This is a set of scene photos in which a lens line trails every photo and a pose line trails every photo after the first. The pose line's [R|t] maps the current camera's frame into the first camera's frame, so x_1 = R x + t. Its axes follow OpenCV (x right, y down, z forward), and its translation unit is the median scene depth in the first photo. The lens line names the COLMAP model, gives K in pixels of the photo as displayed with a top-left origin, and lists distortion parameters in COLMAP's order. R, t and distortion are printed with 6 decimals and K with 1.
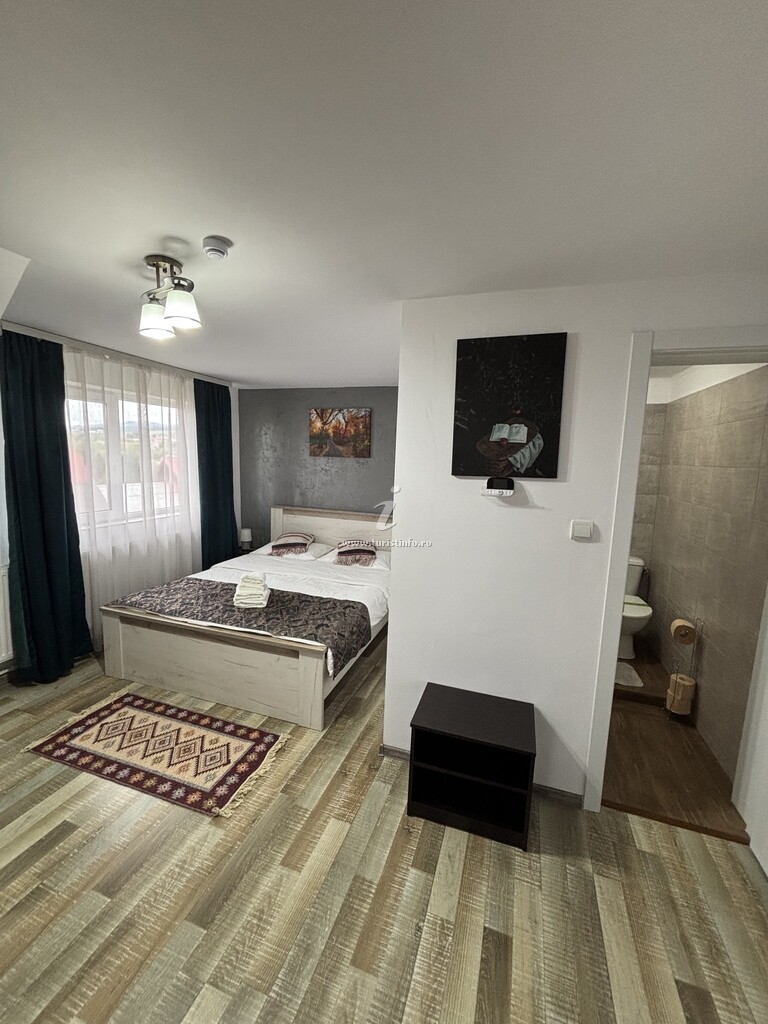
lens RADIAL K [[408.9, 0, 384.0], [0, 408.9, 512.0], [0, 0, 1]] dist [0.001491, -0.000080]
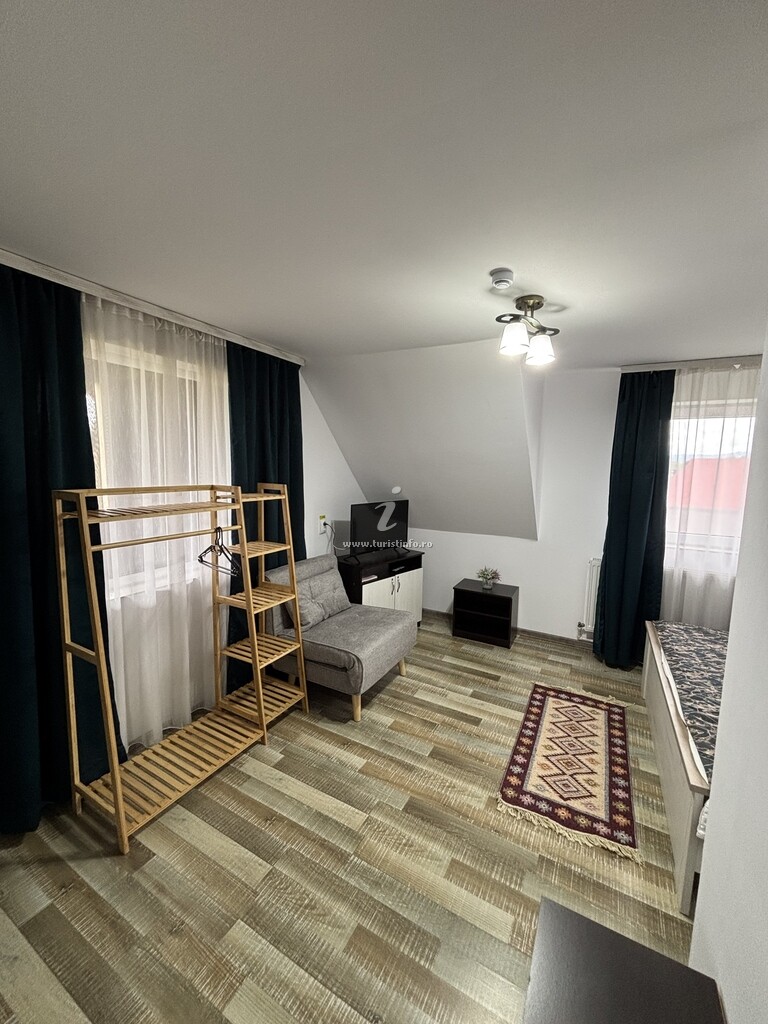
lens RADIAL K [[408.9, 0, 384.0], [0, 408.9, 512.0], [0, 0, 1]] dist [0.001491, -0.000080]
pose [[-0.173768, 0.075500, -0.981888, 0.552463], [-0.153895, 0.982725, 0.102800, -0.050835], [0.972688, 0.168971, -0.159147, 0.660858]]
